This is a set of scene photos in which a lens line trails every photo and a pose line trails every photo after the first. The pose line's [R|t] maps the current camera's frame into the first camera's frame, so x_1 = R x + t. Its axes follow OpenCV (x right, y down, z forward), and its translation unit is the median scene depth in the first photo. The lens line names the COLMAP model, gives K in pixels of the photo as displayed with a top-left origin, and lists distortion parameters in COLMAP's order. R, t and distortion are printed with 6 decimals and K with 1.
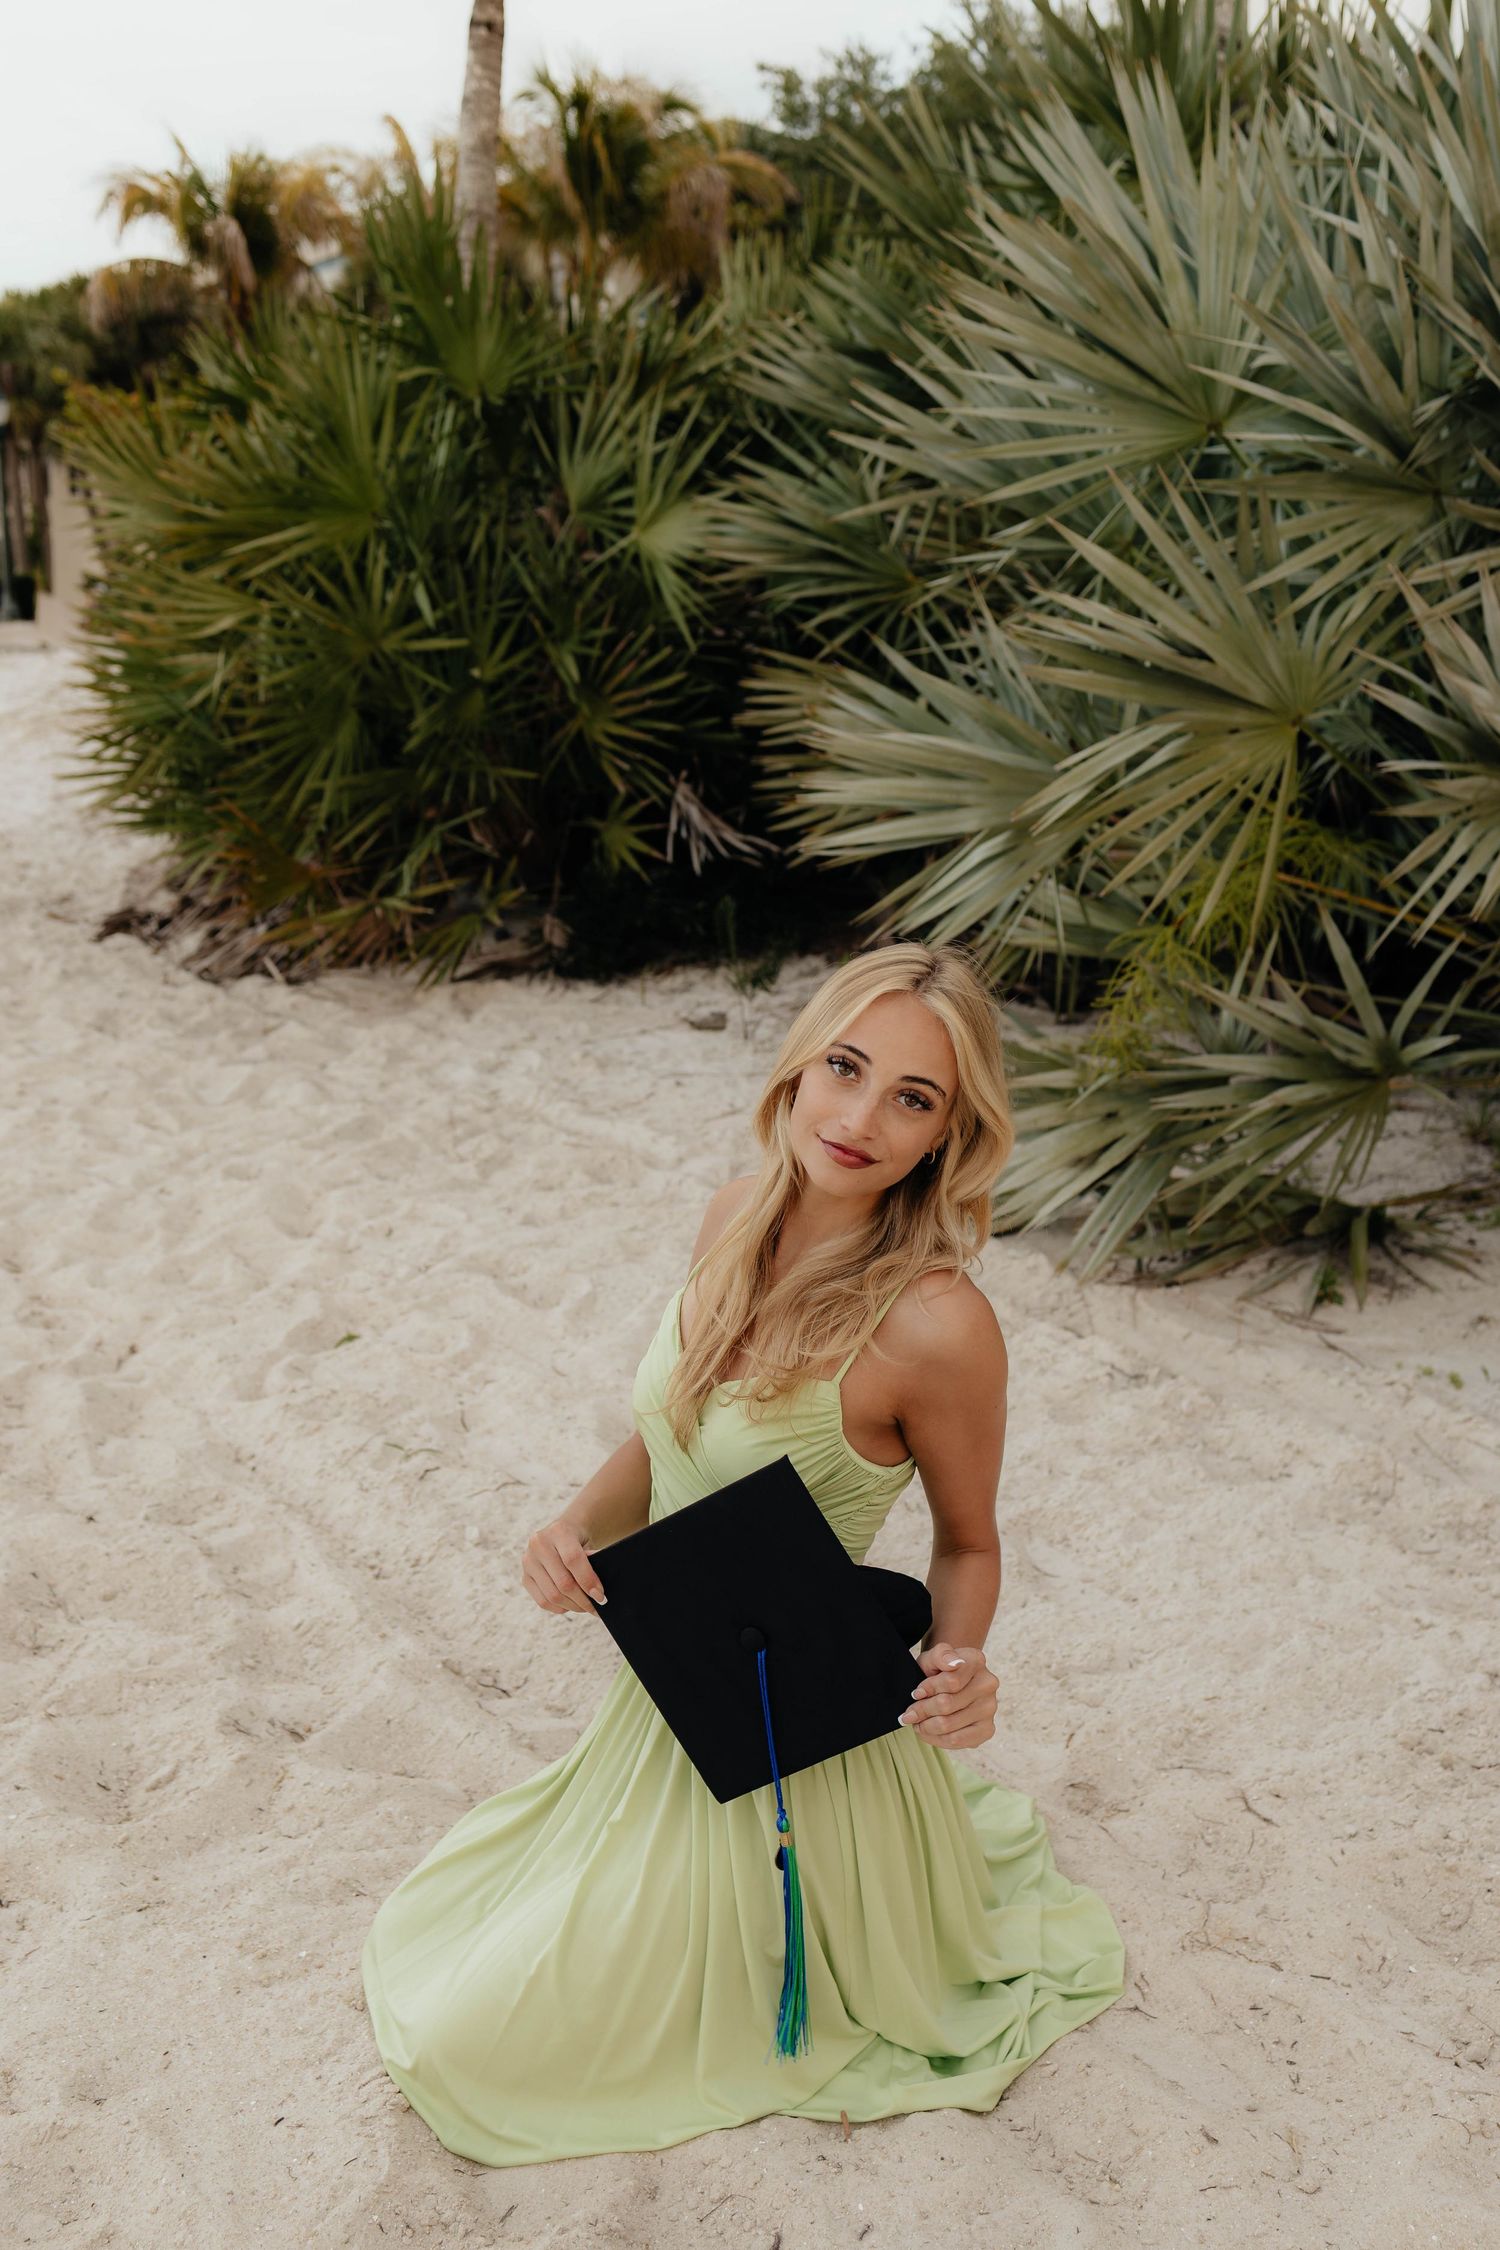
lens RADIAL K [[2238.1, 0, 748.8], [0, 2238.1, 1062.9], [0, 0, 1]] dist [-0.060877, -0.024800]
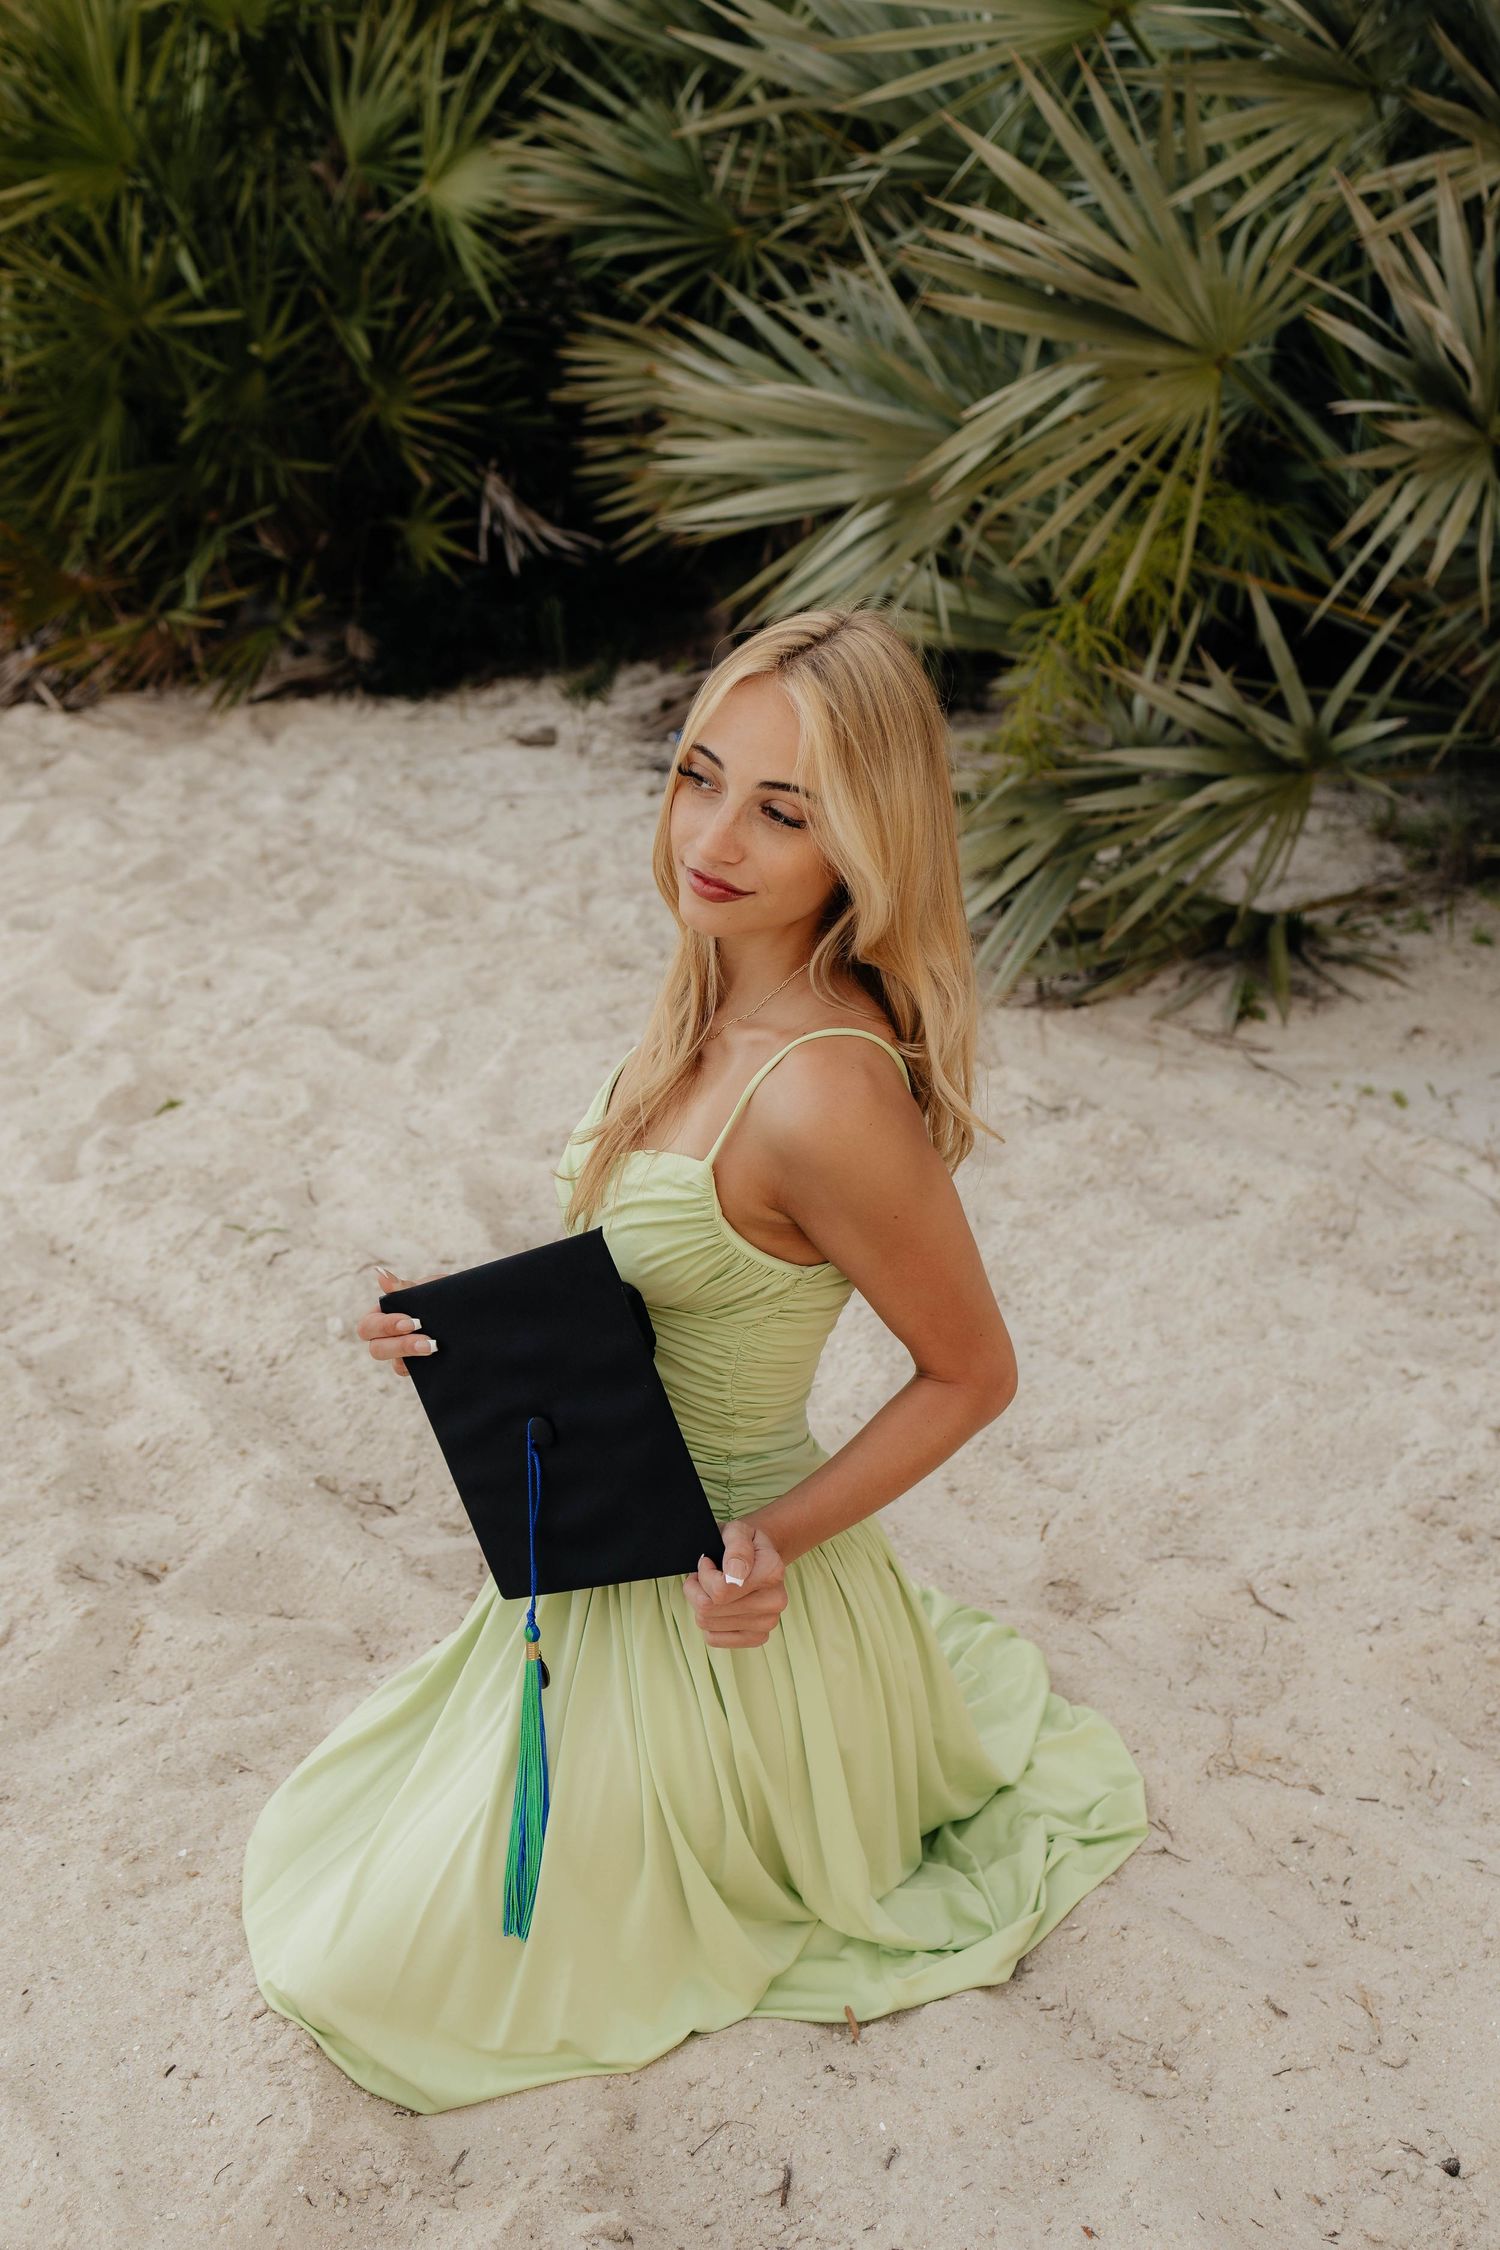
lens RADIAL K [[2190.6, 0, 738.6], [0, 2190.6, 1119.1], [0, 0, 1]] dist [-0.022619, -0.018157]
pose [[0.995142, -0.046453, 0.086798, -0.031098], [0.032972, 0.988022, 0.150750, 0.005467], [-0.092761, -0.147156, 0.984754, 0.125813]]
